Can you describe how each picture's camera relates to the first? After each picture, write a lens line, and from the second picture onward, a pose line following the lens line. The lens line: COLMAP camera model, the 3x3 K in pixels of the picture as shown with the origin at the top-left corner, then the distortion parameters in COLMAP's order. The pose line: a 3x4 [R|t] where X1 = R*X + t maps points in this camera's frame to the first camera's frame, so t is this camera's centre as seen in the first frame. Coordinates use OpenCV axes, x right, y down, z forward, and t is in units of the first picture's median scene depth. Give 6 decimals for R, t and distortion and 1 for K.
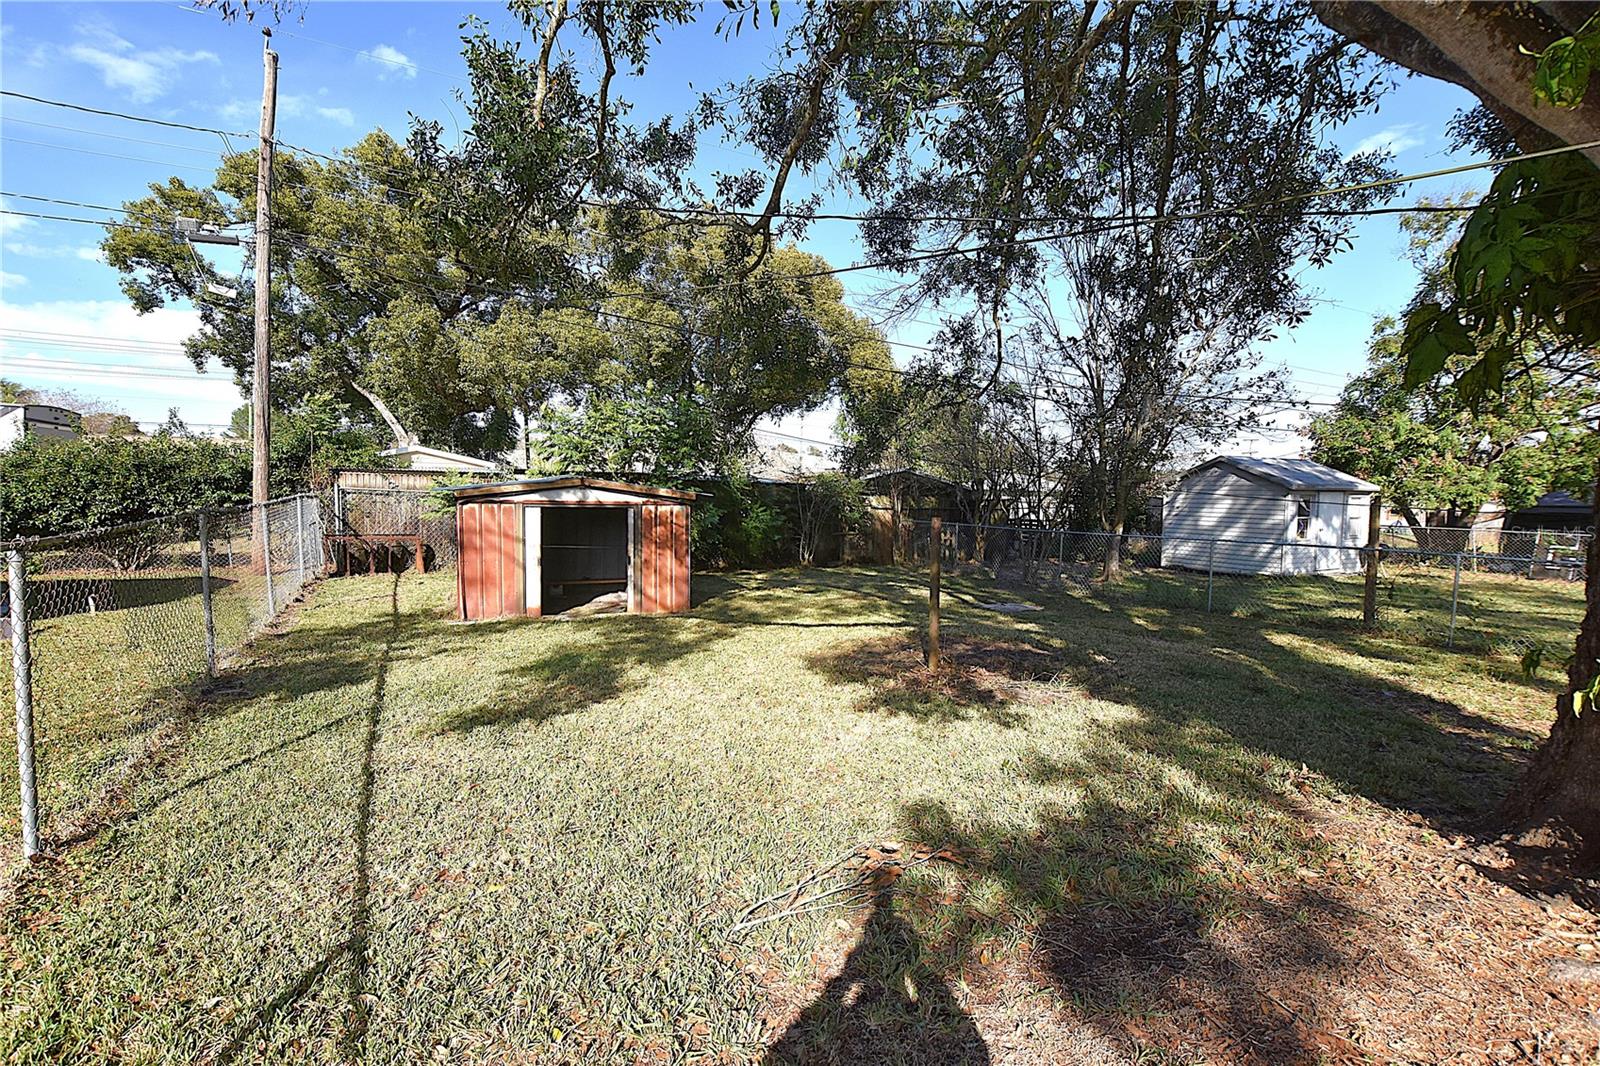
lens RADIAL K [[669.7, 0, 800.0], [0, 669.7, 533.0], [0, 0, 1]] dist [-0.000265, -0.000020]
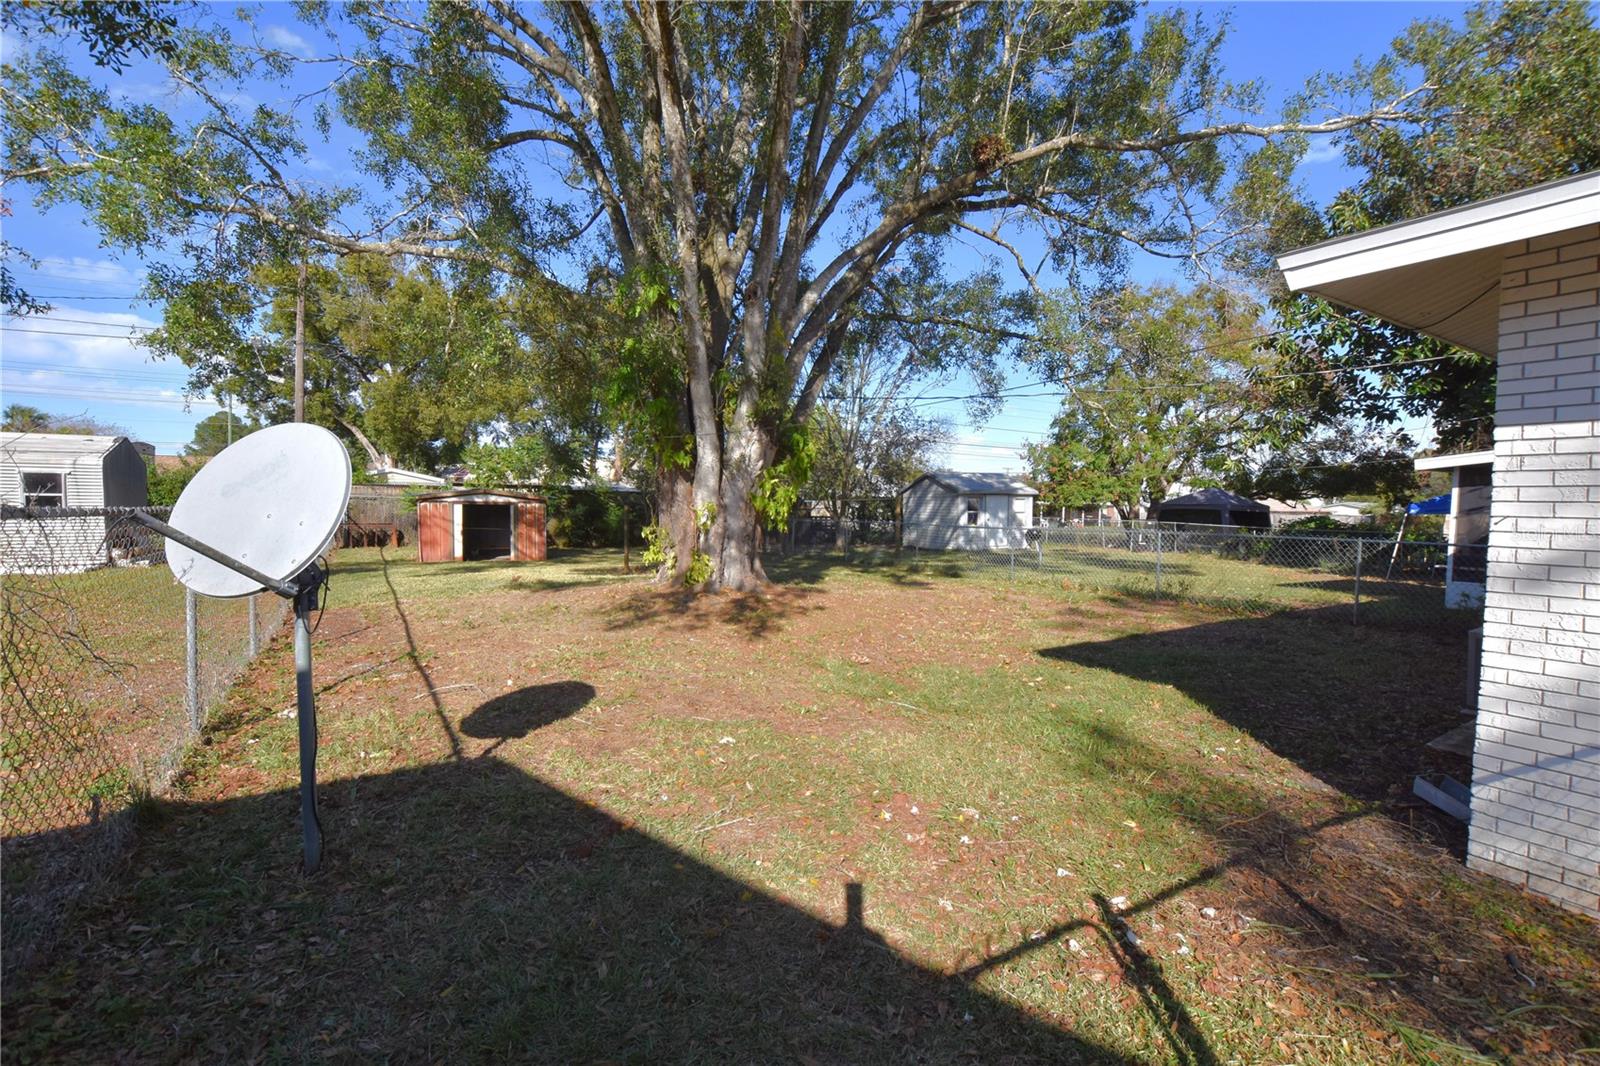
lens RADIAL K [[719.9, 0, 800.0], [0, 719.9, 533.0], [0, 0, 1]] dist [0.000271, -0.000022]
pose [[0.999900, -0.006116, 0.012784, 0.342706], [0.006377, 0.999771, -0.020441, 0.057774], [-0.012656, 0.020521, 0.999709, -0.661180]]
